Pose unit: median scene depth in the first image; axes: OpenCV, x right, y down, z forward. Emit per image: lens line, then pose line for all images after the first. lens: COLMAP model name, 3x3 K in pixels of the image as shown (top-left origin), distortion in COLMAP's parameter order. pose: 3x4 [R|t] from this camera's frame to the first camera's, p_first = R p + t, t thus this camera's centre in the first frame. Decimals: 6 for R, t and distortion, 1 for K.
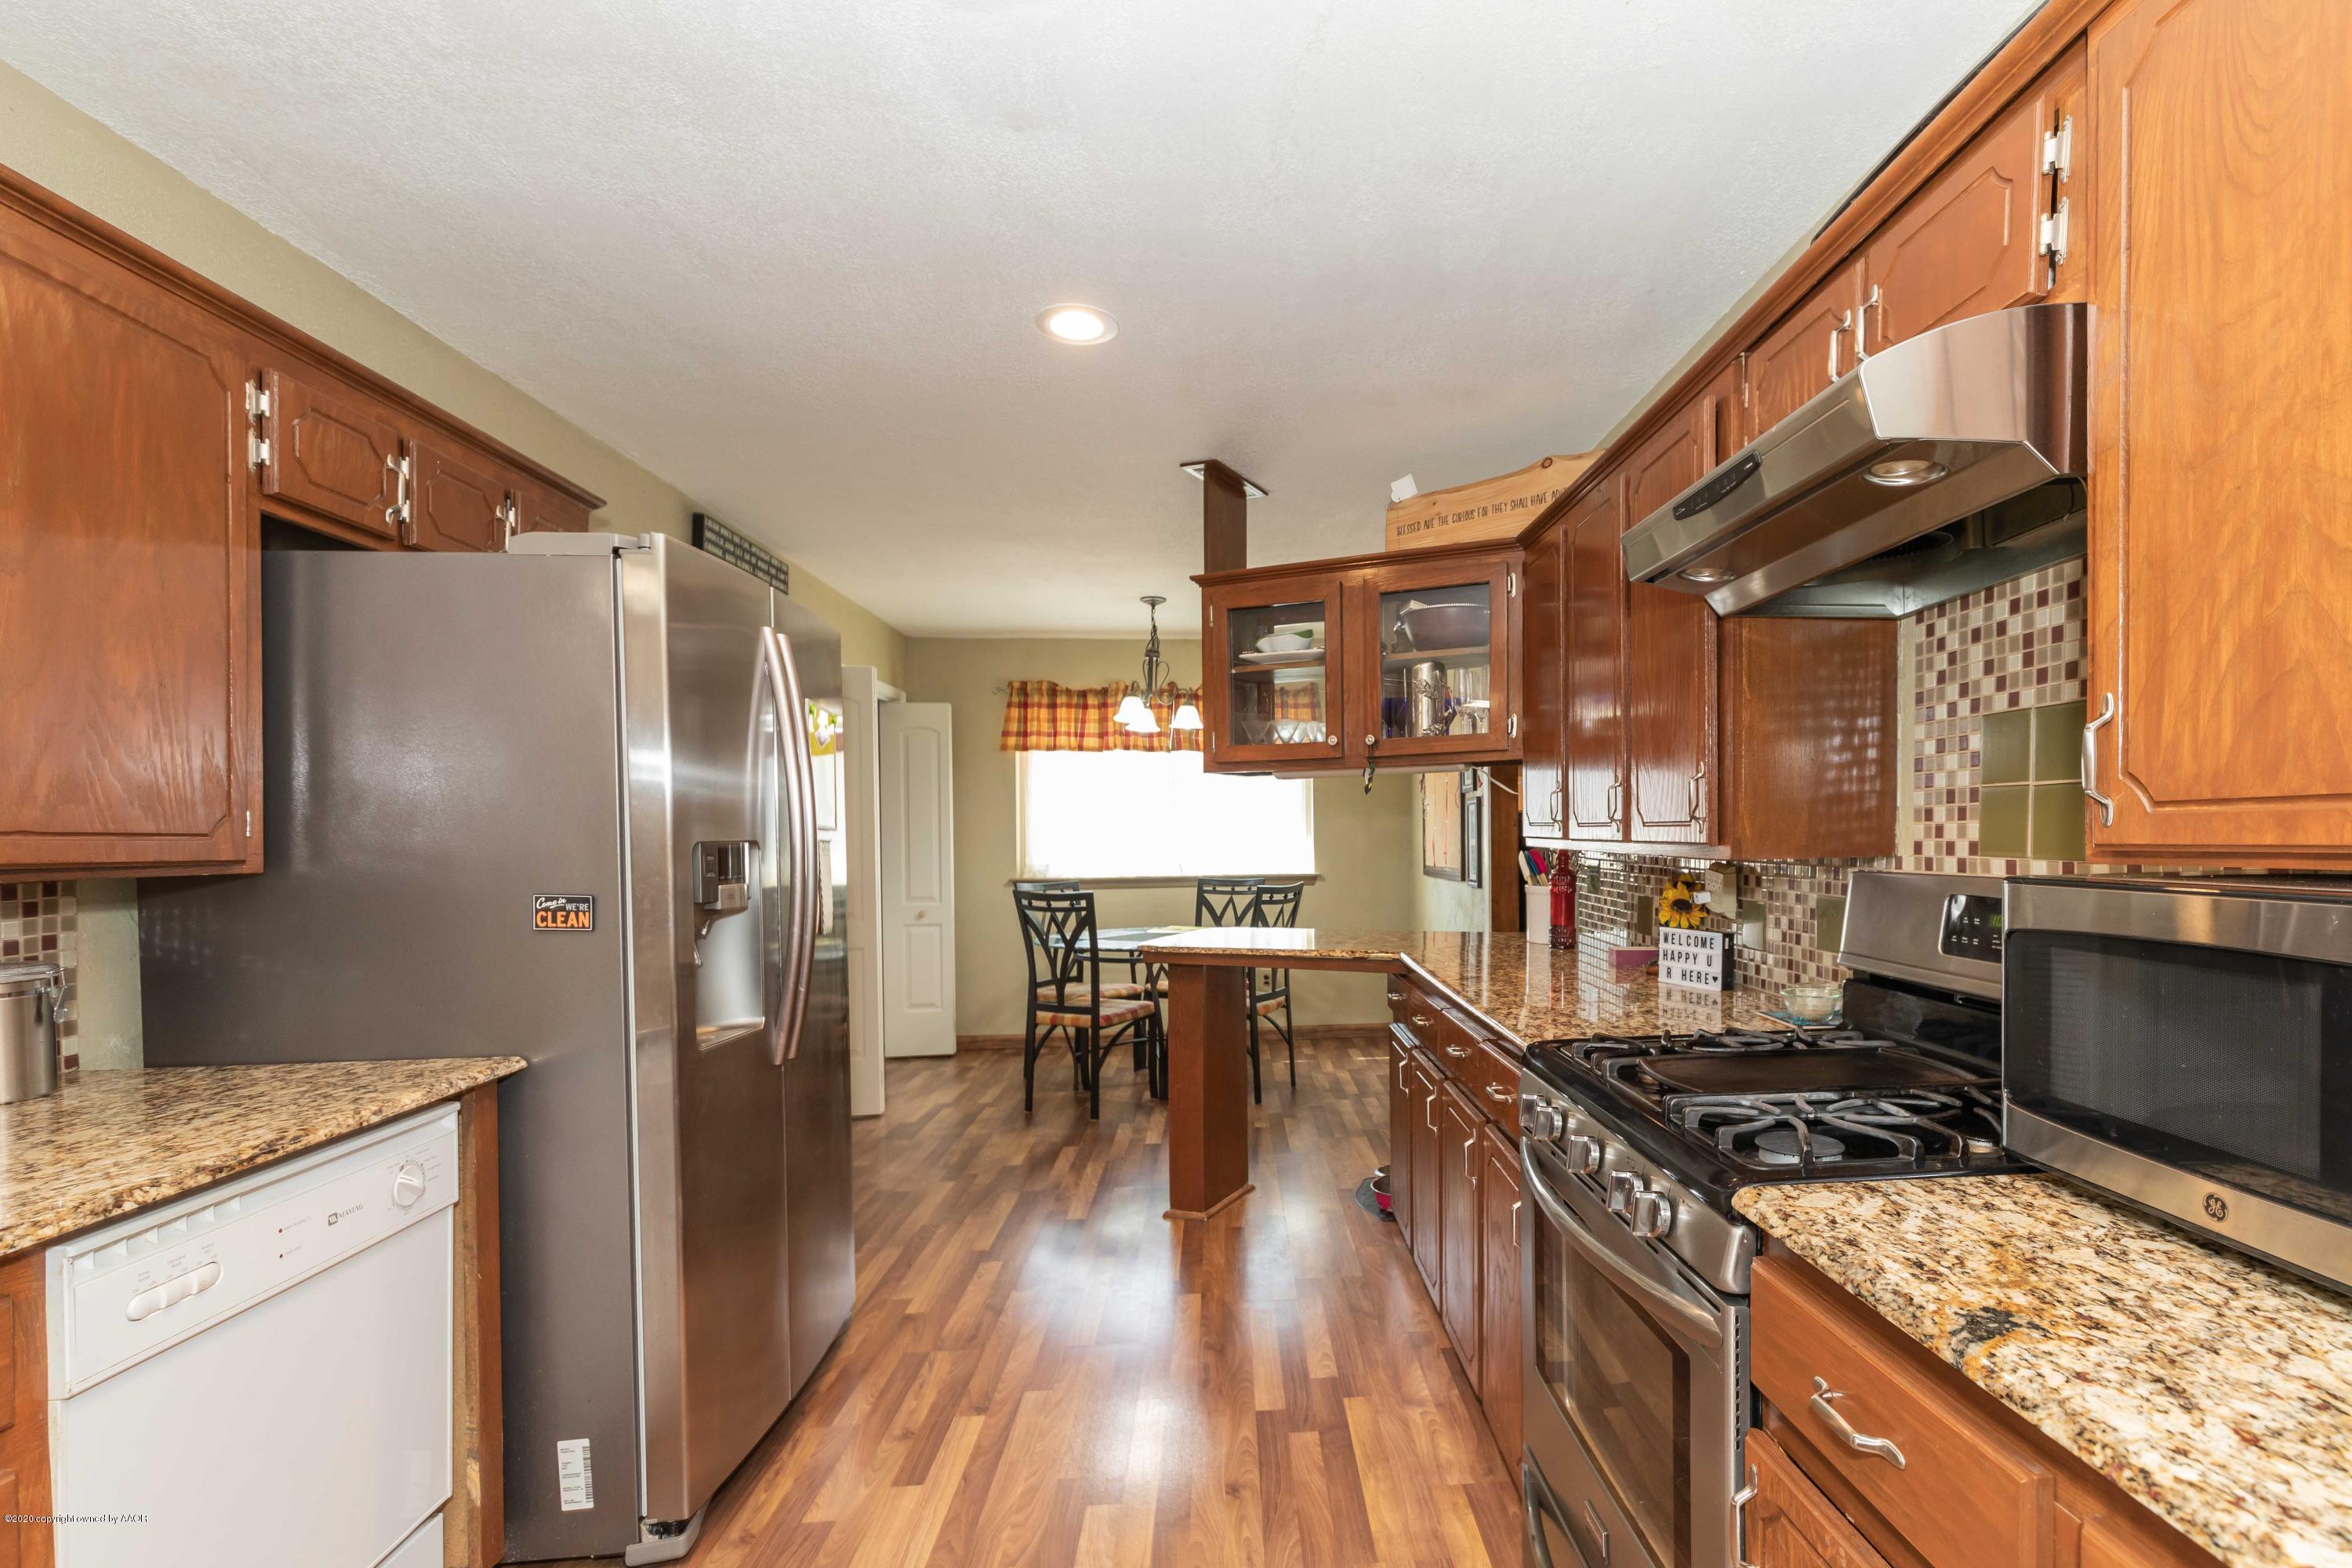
lens RADIAL K [[1223.1, 0, 1176.5], [0, 1223.1, 911.5], [0, 0, 1]] dist [0.000151, -0.000096]
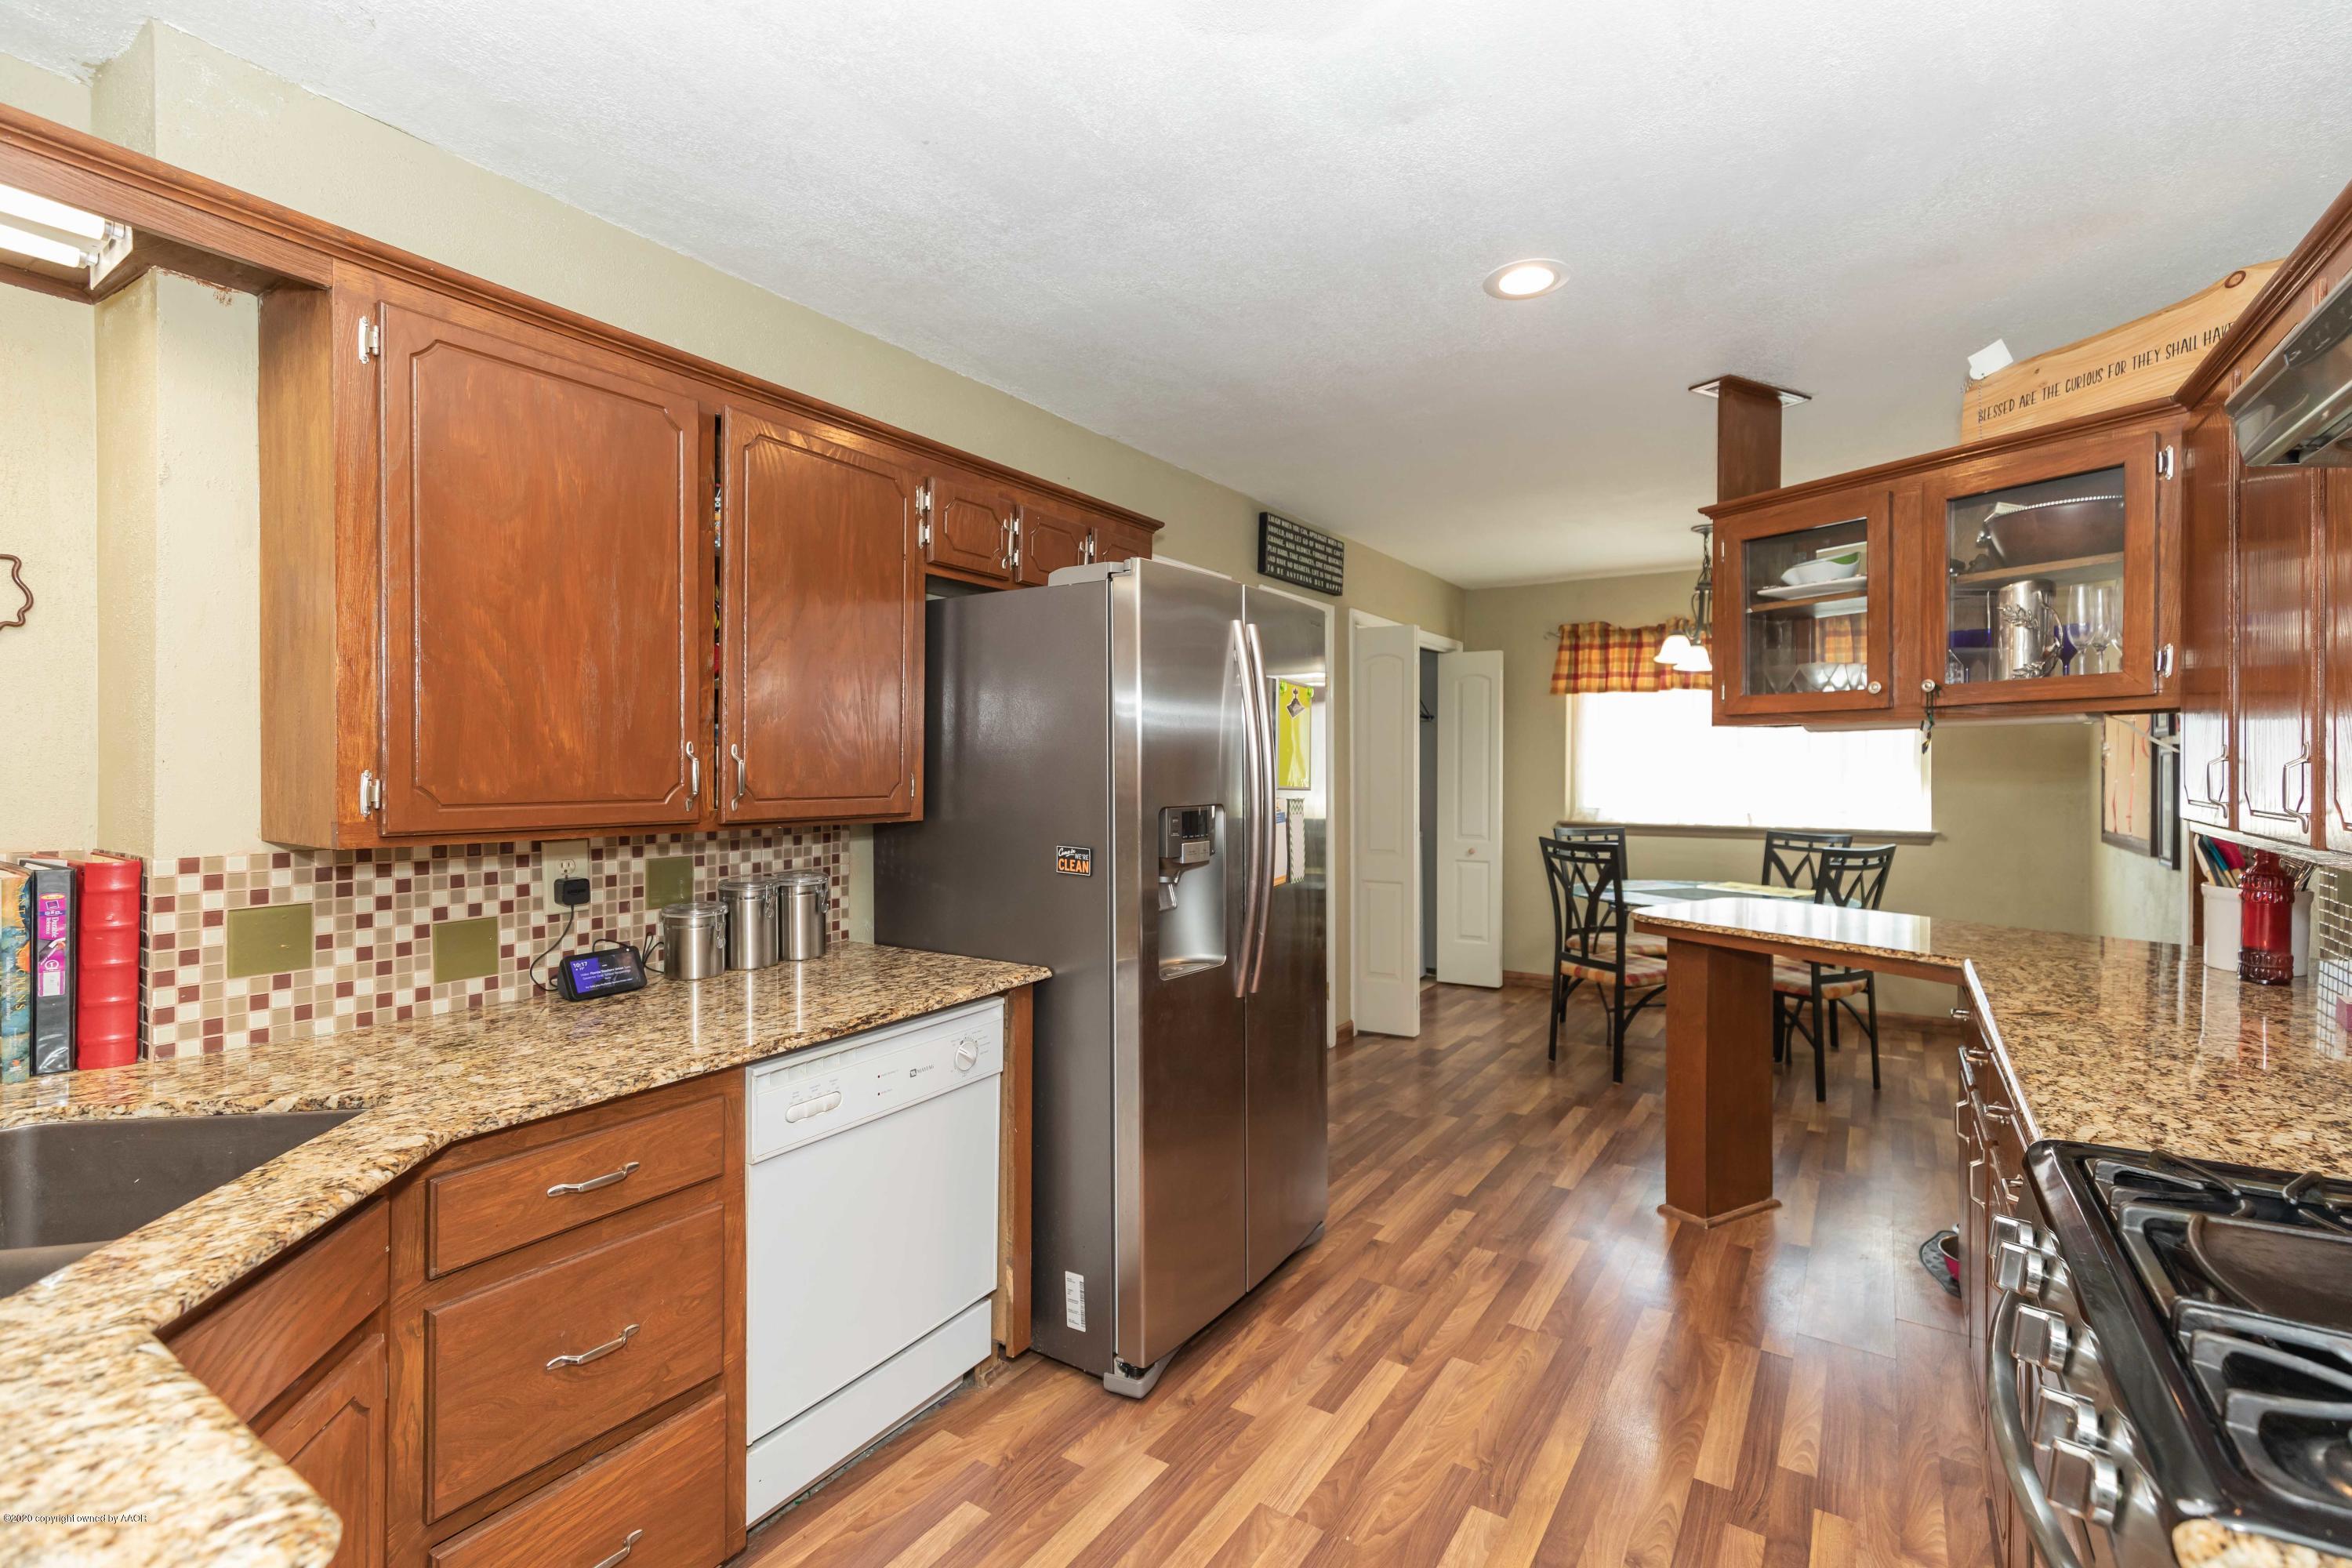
lens RADIAL K [[1069.2, 0, 1178.8], [0, 1069.2, 772.5], [0, 0, 1]] dist [0.004474, -0.000305]
pose [[0.771408, 0.017523, -0.636100, 0.226616], [-0.025899, 0.999657, -0.003870, -0.068593], [0.635814, 0.019460, 0.771597, 0.154062]]
